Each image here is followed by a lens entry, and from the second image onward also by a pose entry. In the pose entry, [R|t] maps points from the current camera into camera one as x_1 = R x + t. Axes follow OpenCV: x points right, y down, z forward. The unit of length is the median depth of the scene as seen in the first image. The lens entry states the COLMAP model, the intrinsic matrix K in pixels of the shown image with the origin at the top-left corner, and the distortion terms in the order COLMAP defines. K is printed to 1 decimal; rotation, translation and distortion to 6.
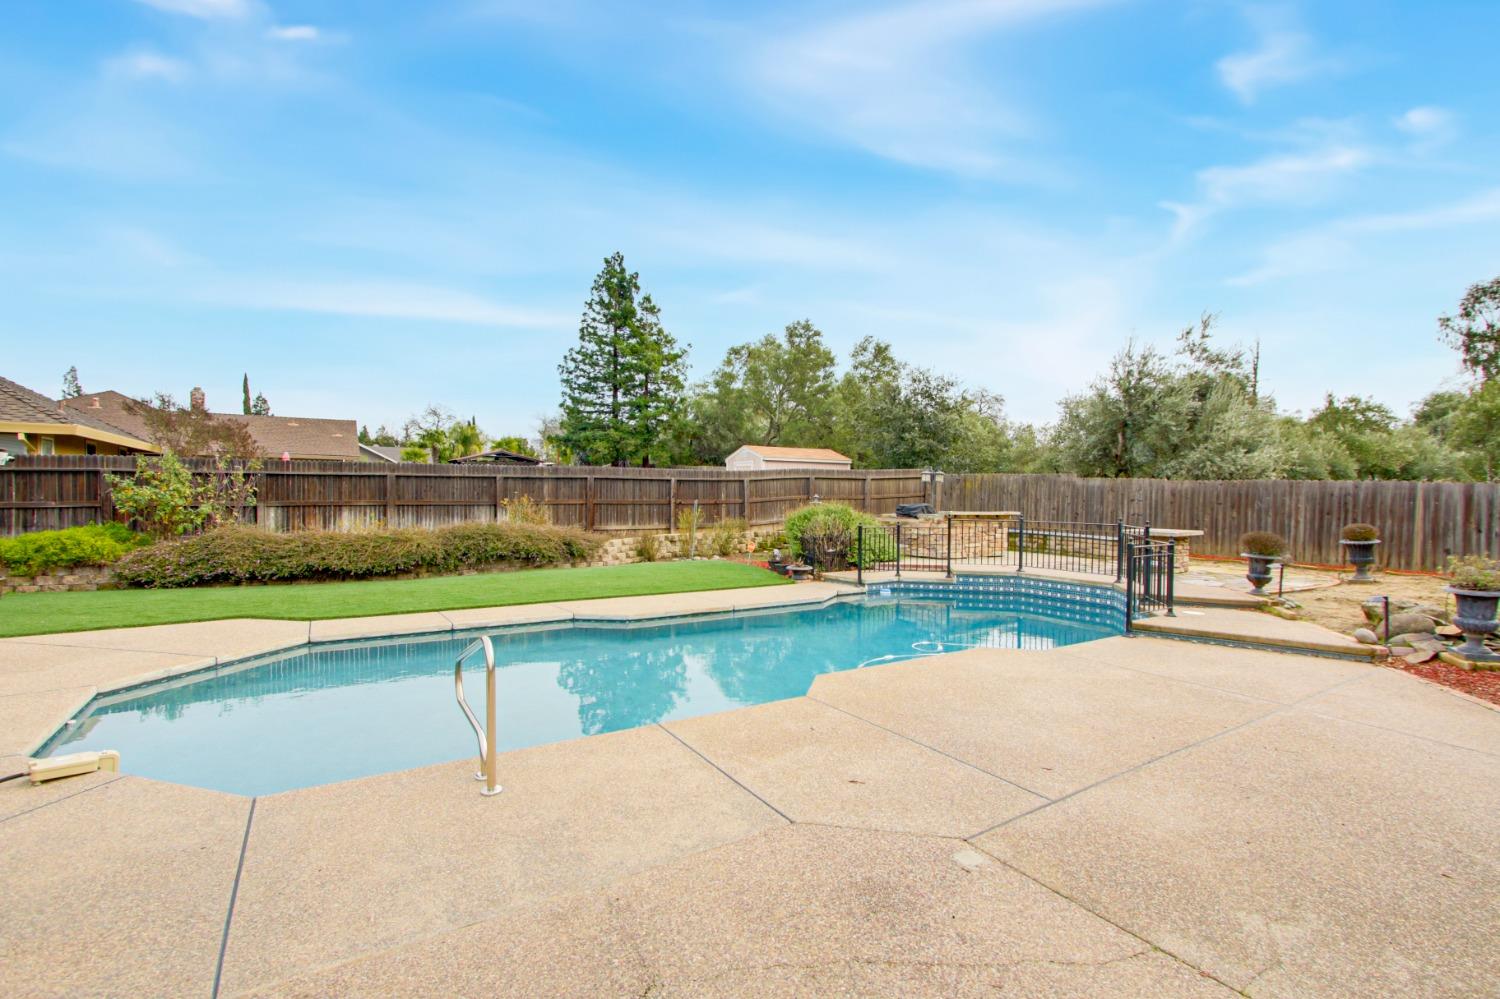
lens RADIAL K [[705.1, 0, 758.6], [0, 705.1, 514.9], [0, 0, 1]] dist [-0.014816, 0.001768]
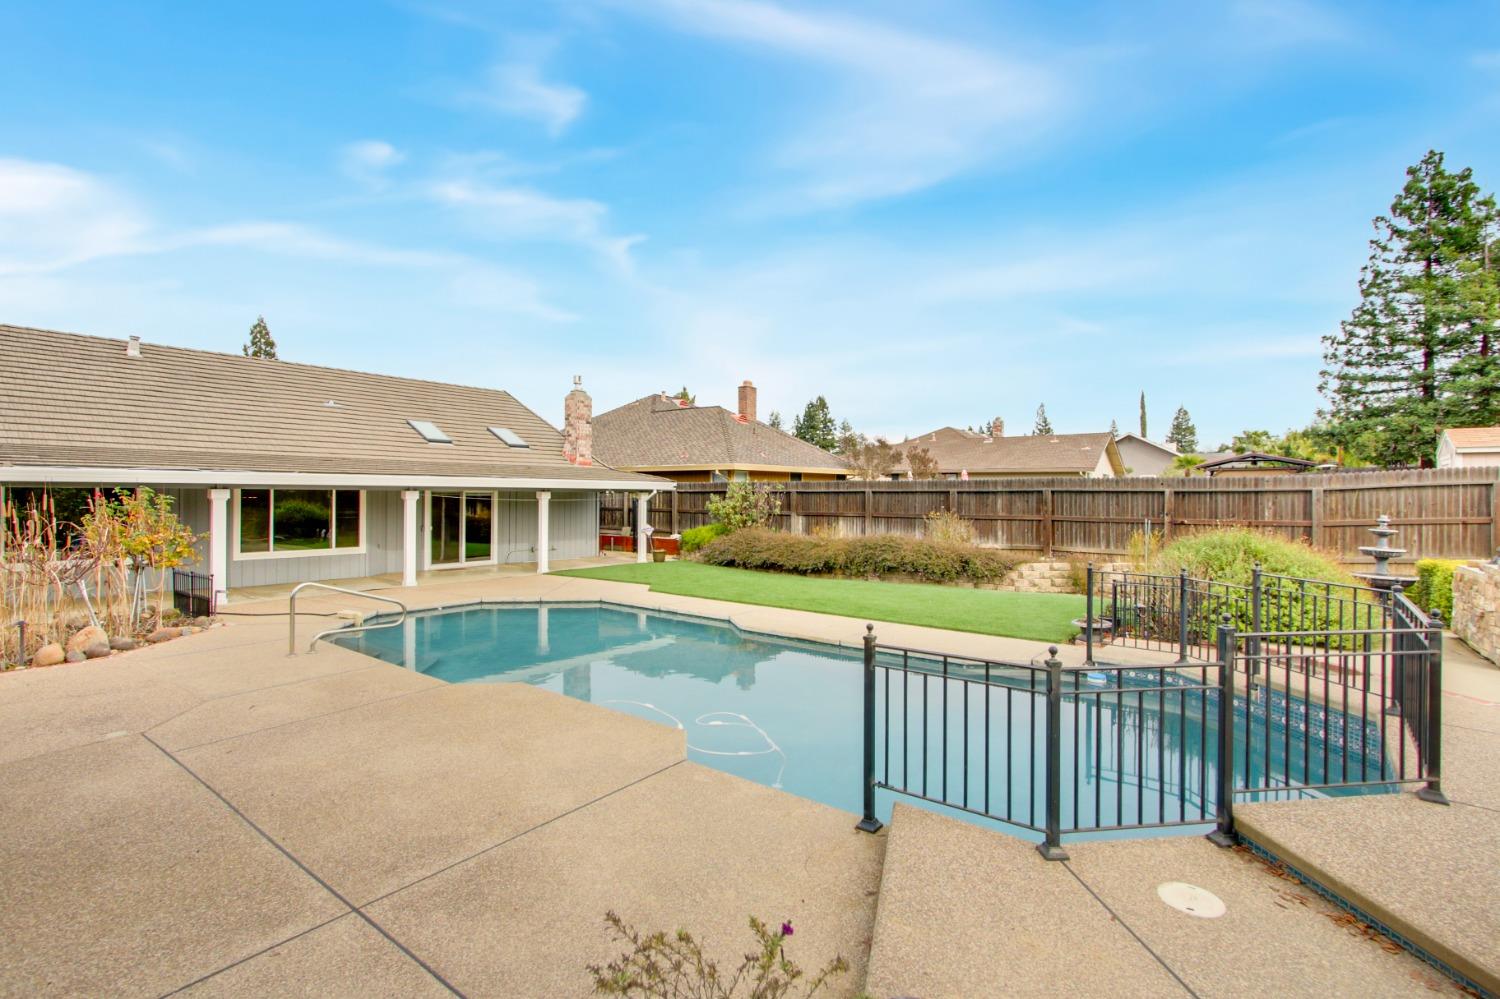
lens RADIAL K [[705.1, 0, 747.5], [0, 705.1, 487.3], [0, 0, 1]] dist [-0.014816, 0.001768]
pose [[0.319174, -0.015348, -0.947572, 0.534479], [-0.031777, 0.999133, -0.026887, -0.024361], [0.947163, 0.038692, 0.318410, 0.421675]]
